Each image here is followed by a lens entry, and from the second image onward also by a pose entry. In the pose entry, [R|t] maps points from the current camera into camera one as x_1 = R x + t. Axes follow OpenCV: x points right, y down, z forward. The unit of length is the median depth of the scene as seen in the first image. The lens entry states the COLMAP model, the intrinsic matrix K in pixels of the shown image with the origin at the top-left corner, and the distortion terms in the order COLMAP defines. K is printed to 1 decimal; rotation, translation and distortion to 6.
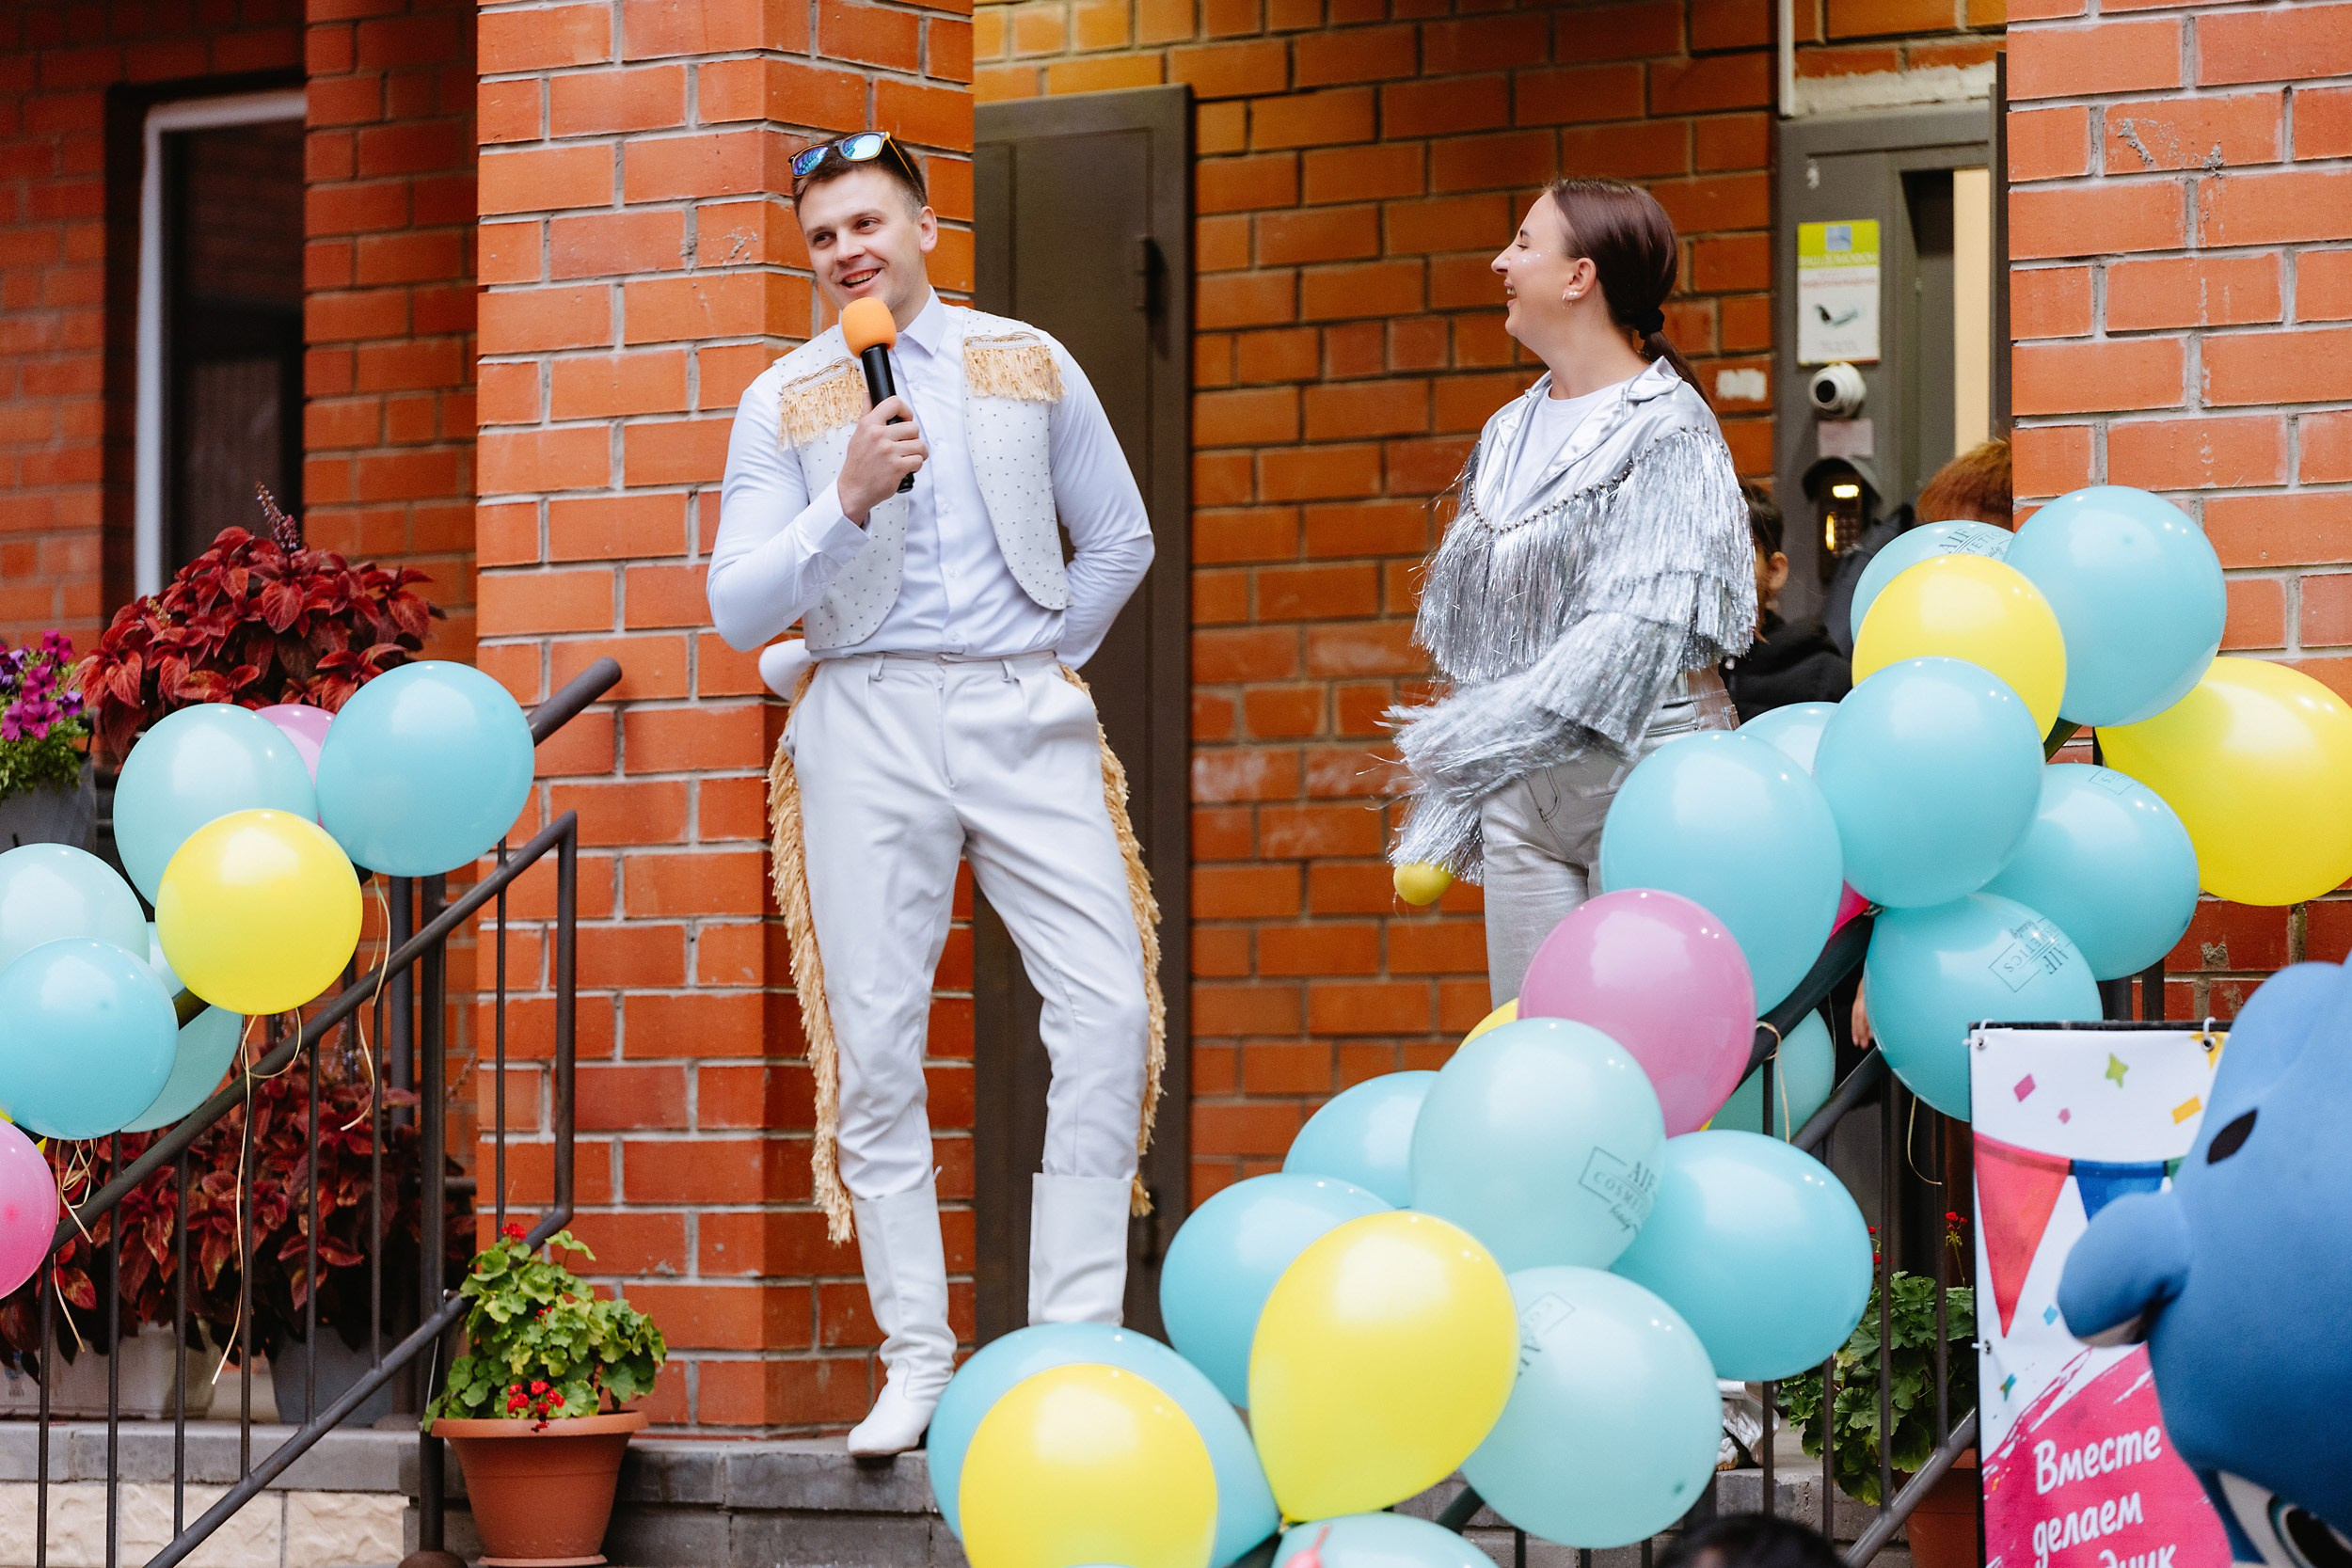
lens RADIAL K [[8331.0, 0, 1176.0], [0, 8331.0, 784.0], [0, 0, 1]] dist [-0.061004, -0.489643]
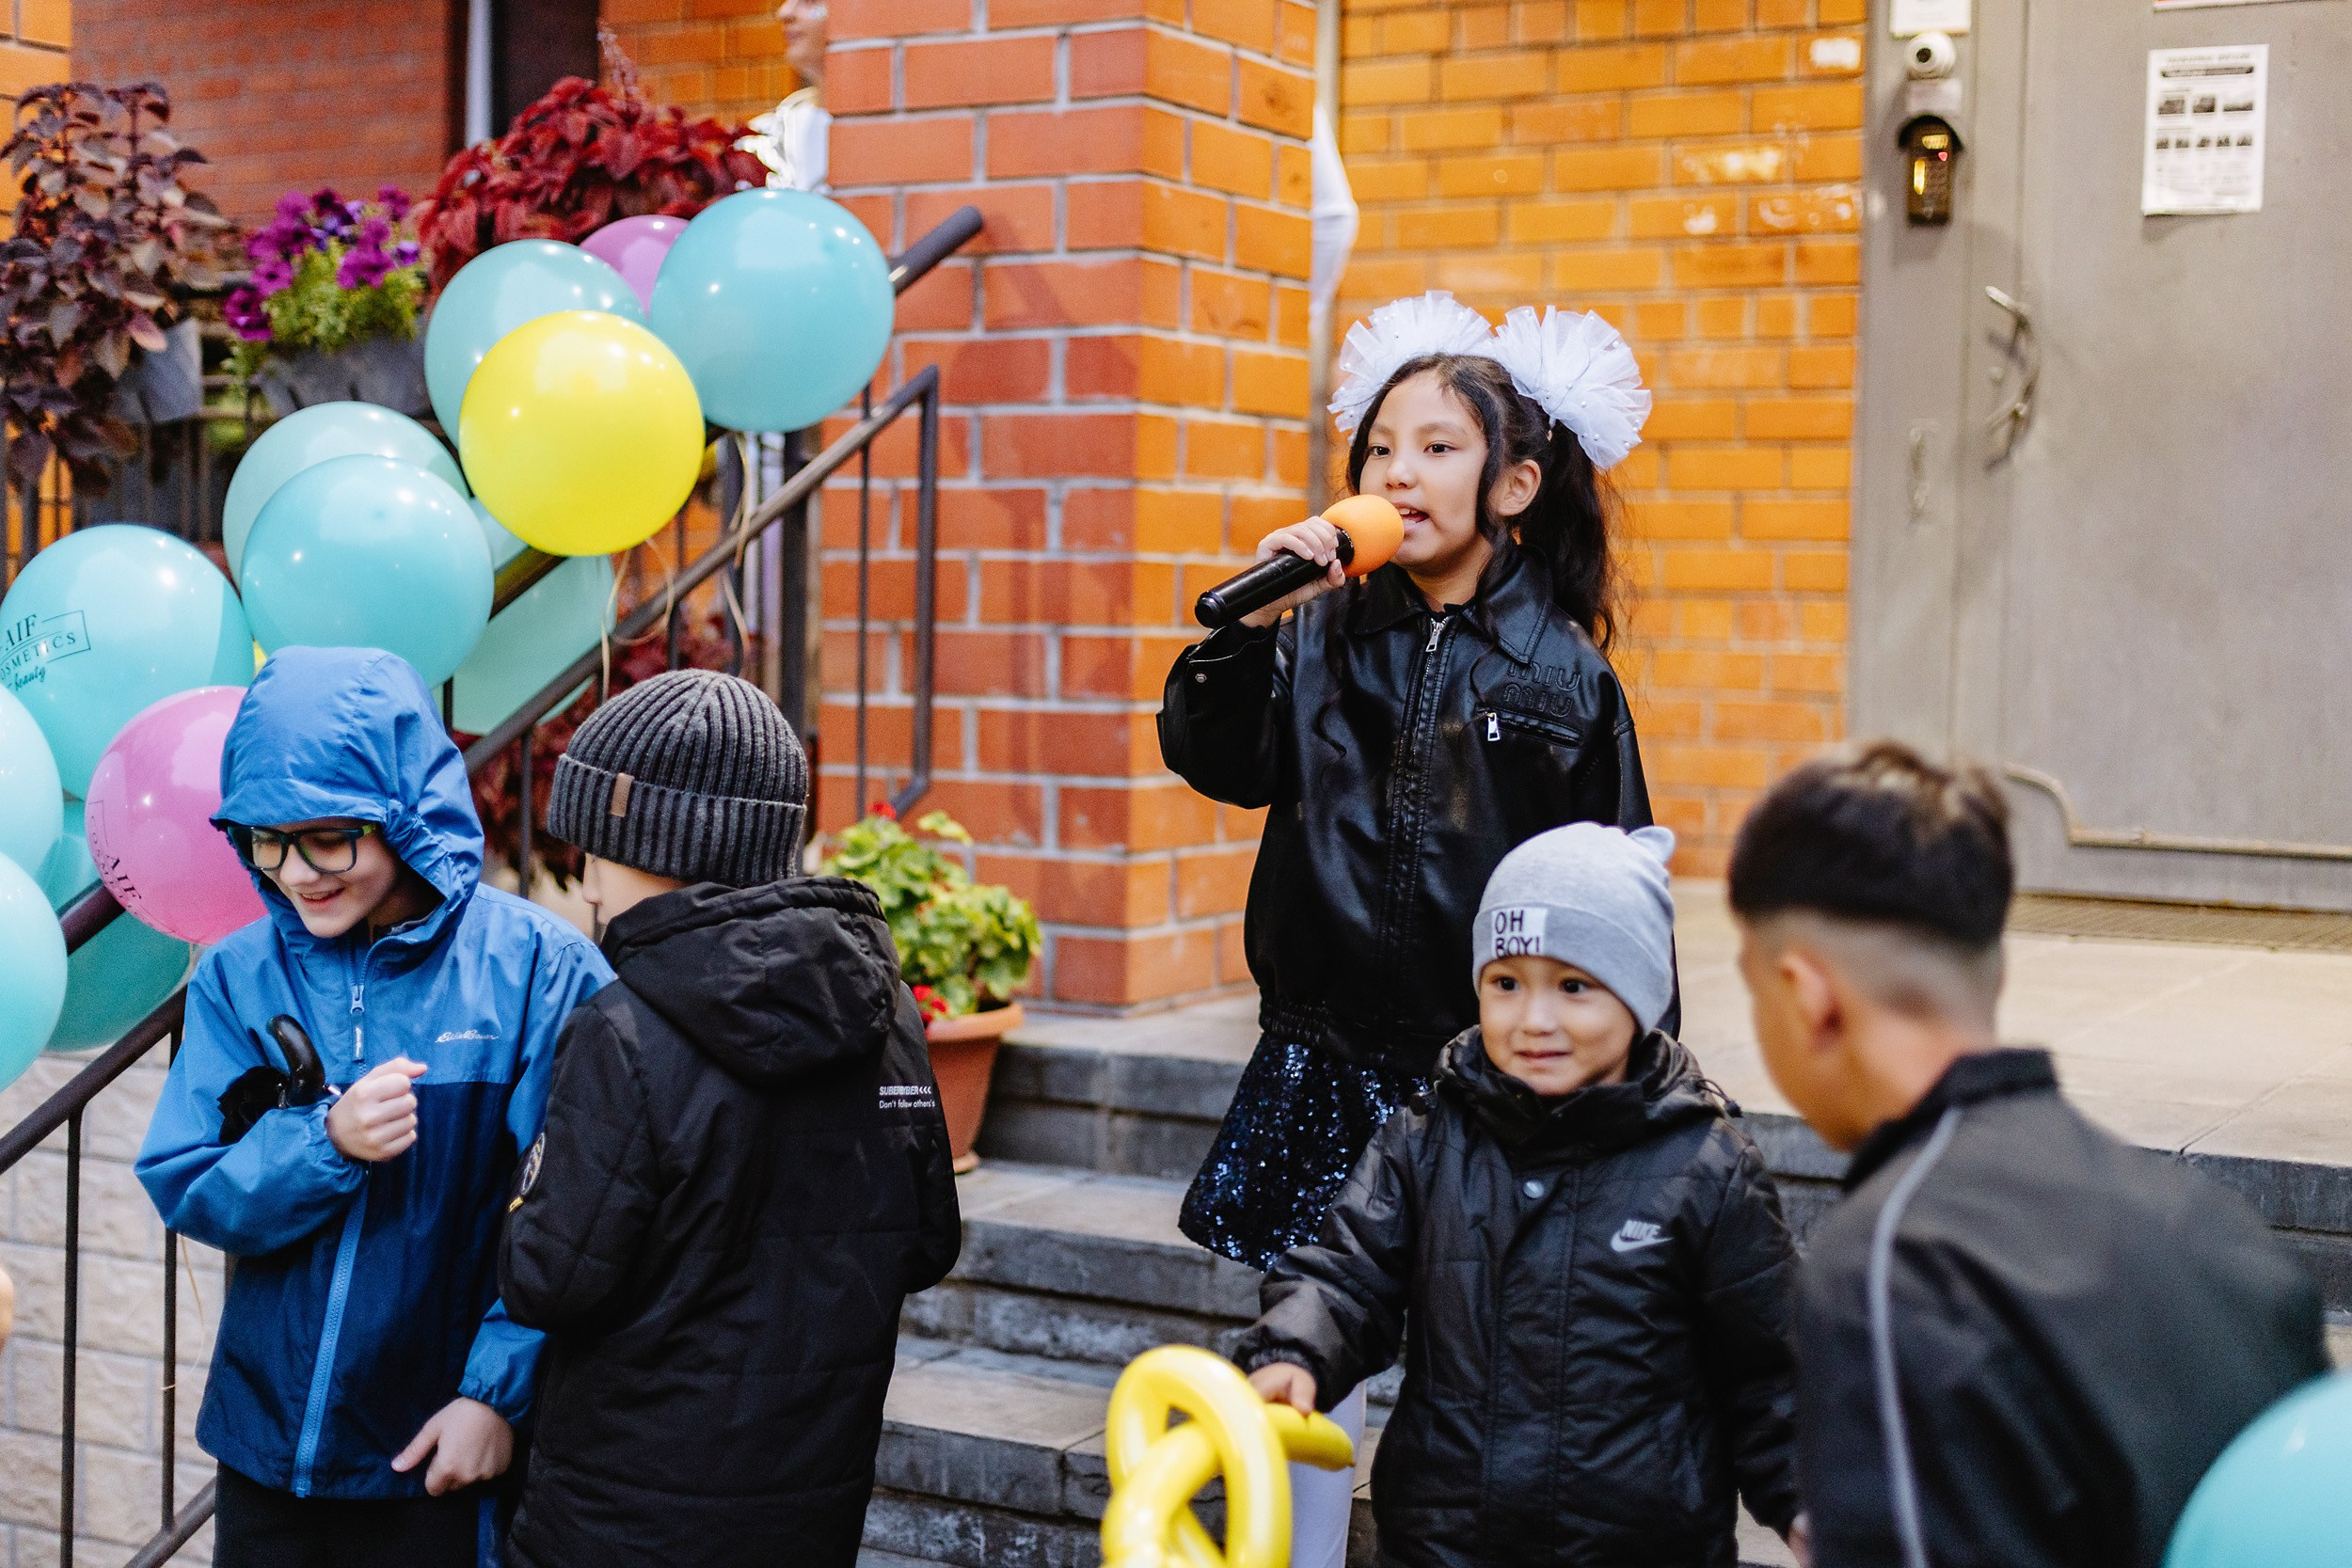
lens RADIAL K [[3201.0, 0, 1176.0], [0, 3201.0, 784.0], [0, 0, 1]] dist [0.013083, 0.024113]
pose [[0.995389, 0.015309, 0.094690, -0.077248], [-0.025412, 0.993995, 0.106436, 0.010979], [-0.092492, -0.108352, 0.989801, 0.612738]]
